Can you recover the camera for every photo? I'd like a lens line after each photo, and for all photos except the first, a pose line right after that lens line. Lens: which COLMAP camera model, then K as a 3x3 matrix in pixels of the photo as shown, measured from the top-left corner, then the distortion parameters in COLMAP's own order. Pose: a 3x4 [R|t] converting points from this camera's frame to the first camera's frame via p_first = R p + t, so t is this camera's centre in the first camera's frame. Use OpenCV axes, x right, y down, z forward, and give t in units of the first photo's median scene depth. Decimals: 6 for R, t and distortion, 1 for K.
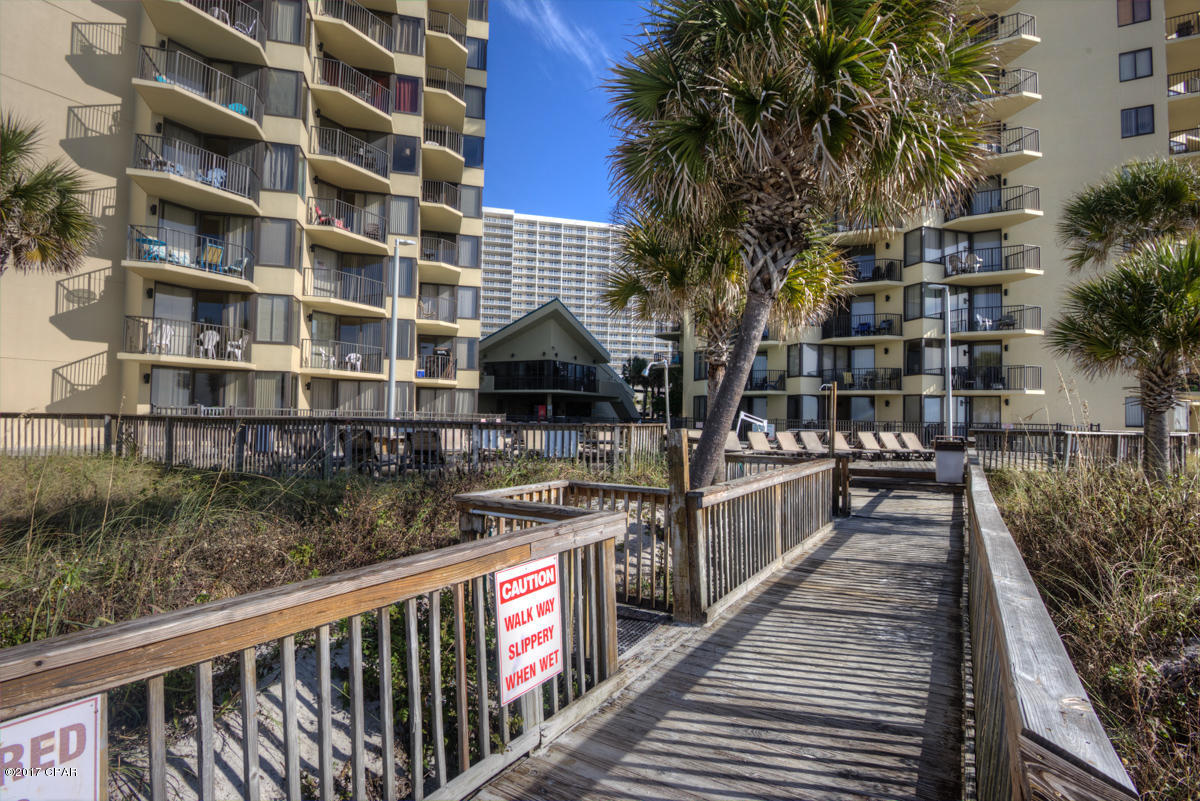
lens RADIAL K [[585.5, 0, 600.0], [0, 585.5, 400.5], [0, 0, 1]] dist [-0.020416, 0.000086]
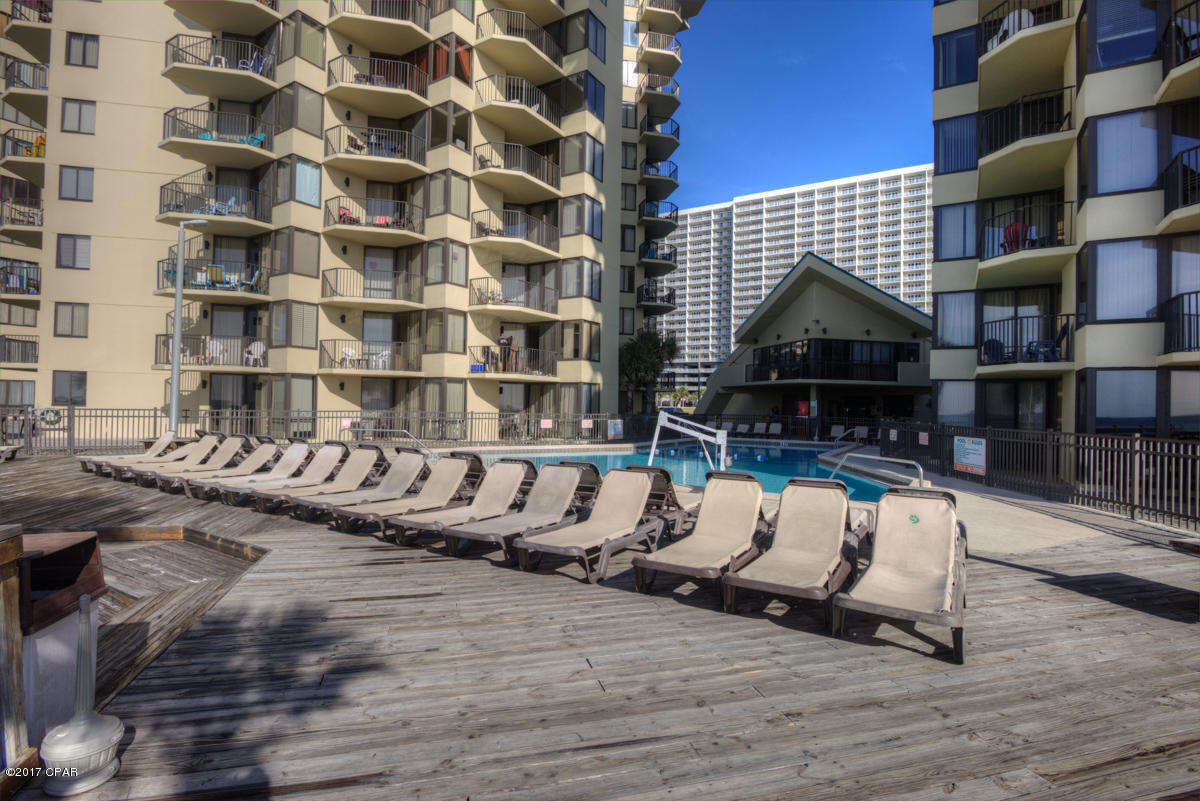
lens RADIAL K [[585.5, 0, 600.0], [0, 585.5, 400.5], [0, 0, 1]] dist [-0.020416, 0.000086]
pose [[0.699397, -0.021861, -0.714399, 0.473805], [0.024768, 0.999673, -0.006343, 0.012131], [0.714304, -0.013258, 0.699710, 0.561452]]
